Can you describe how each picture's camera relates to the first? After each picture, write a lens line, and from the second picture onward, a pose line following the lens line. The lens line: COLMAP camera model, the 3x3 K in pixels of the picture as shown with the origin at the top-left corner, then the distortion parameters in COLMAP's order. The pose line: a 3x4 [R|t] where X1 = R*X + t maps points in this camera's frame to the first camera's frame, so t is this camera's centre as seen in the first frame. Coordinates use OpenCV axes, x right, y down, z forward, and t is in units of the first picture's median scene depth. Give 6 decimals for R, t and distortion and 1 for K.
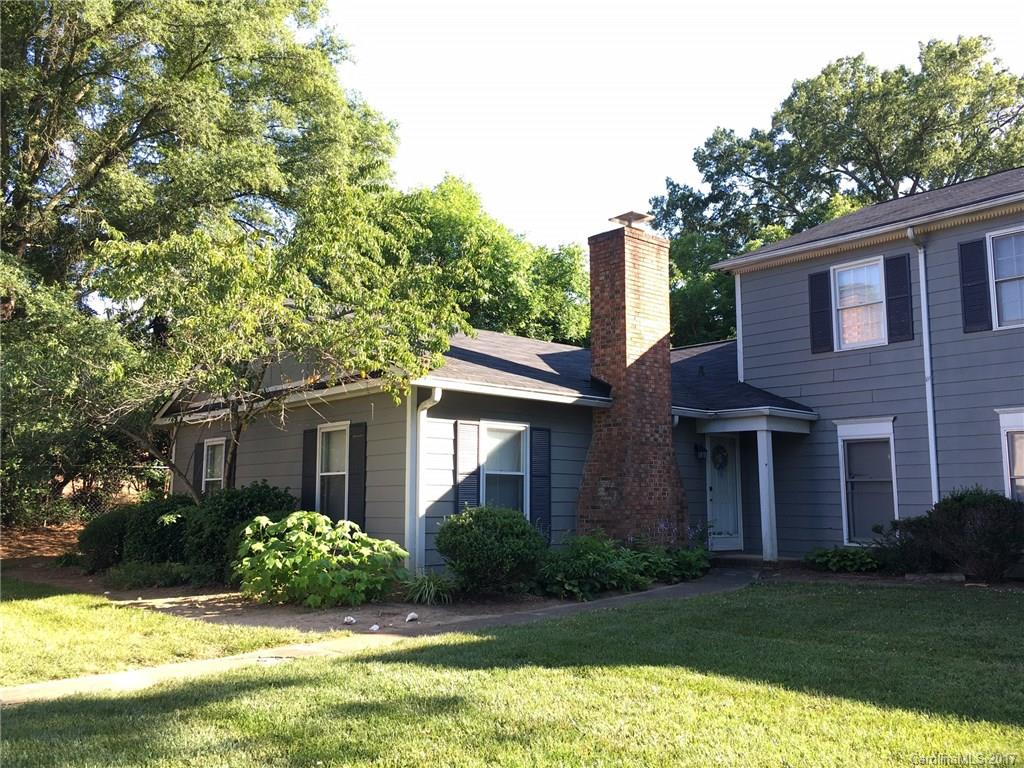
lens RADIAL K [[872.0, 0, 512.1], [0, 872.0, 382.7], [0, 0, 1]] dist [0.032876, -0.024990]
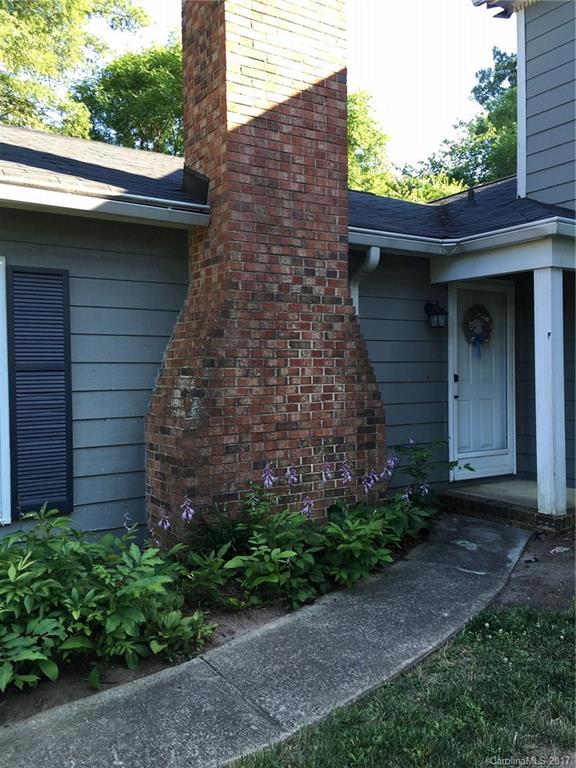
lens RADIAL K [[654.0, 0, 286.8], [0, 654.0, 384.9], [0, 0, 1]] dist [0.032876, -0.024990]
pose [[0.987468, -0.010978, -0.157435, 0.210623], [0.035944, 0.987004, 0.156626, 0.060065], [0.153670, -0.160322, 0.975029, 0.628153]]
